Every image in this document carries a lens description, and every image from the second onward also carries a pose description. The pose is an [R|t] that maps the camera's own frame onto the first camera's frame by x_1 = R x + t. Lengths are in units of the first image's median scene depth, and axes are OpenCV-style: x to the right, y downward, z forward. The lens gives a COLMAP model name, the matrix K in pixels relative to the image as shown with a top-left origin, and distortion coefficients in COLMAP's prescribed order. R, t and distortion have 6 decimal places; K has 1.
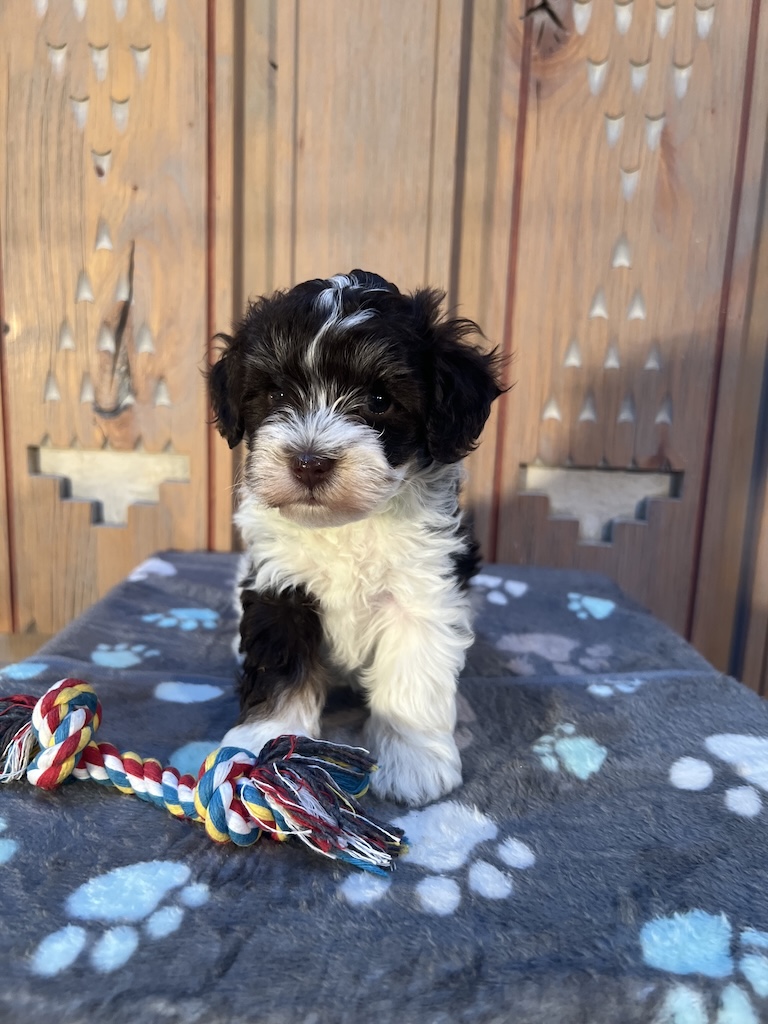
lens RADIAL K [[788.1, 0, 383.5], [0, 788.1, 504.7], [0, 0, 1]] dist [-0.003122, 0.002580]
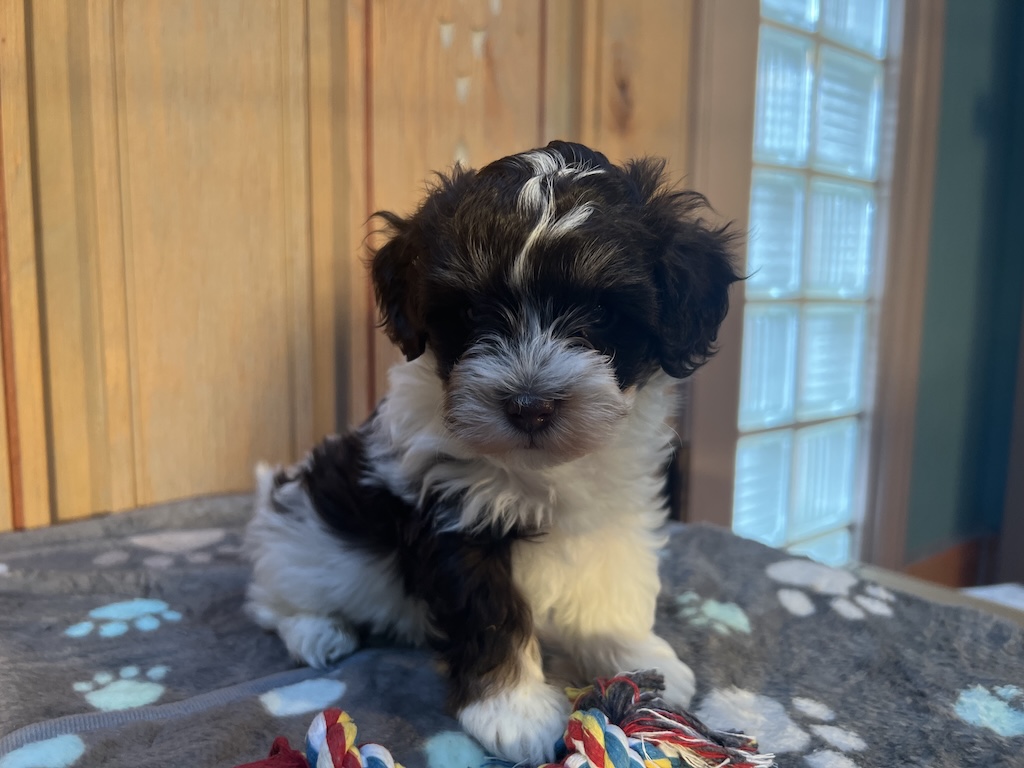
lens RADIAL K [[802.3, 0, 516.0], [0, 802.3, 385.3], [0, 0, 1]] dist [0.015450, -0.037205]
pose [[0.773399, -0.108855, 0.624504, -0.346760], [0.127802, 0.991692, 0.014585, -0.027144], [-0.620903, 0.068533, 0.780886, 0.160894]]
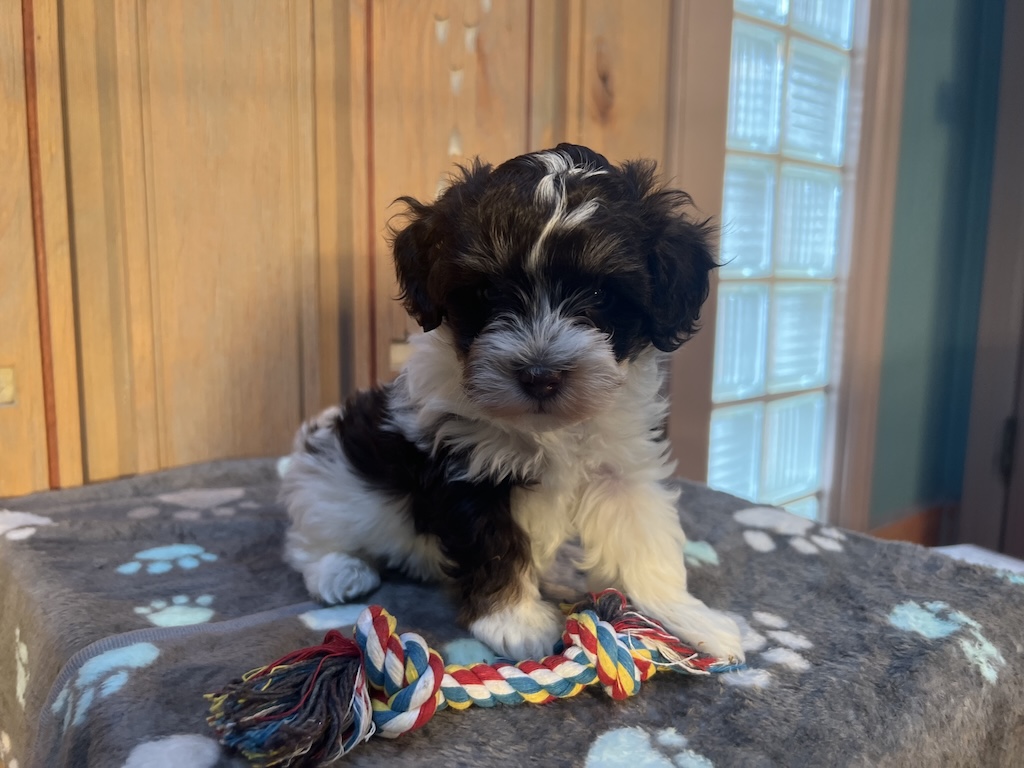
lens RADIAL K [[788.1, 0, 506.2], [0, 788.1, 382.7], [0, 0, 1]] dist [-0.003122, 0.002580]
pose [[0.765619, -0.124852, 0.631062, -0.401590], [0.130724, 0.990713, 0.037410, -0.017566], [-0.629872, 0.053853, 0.774830, 0.117552]]
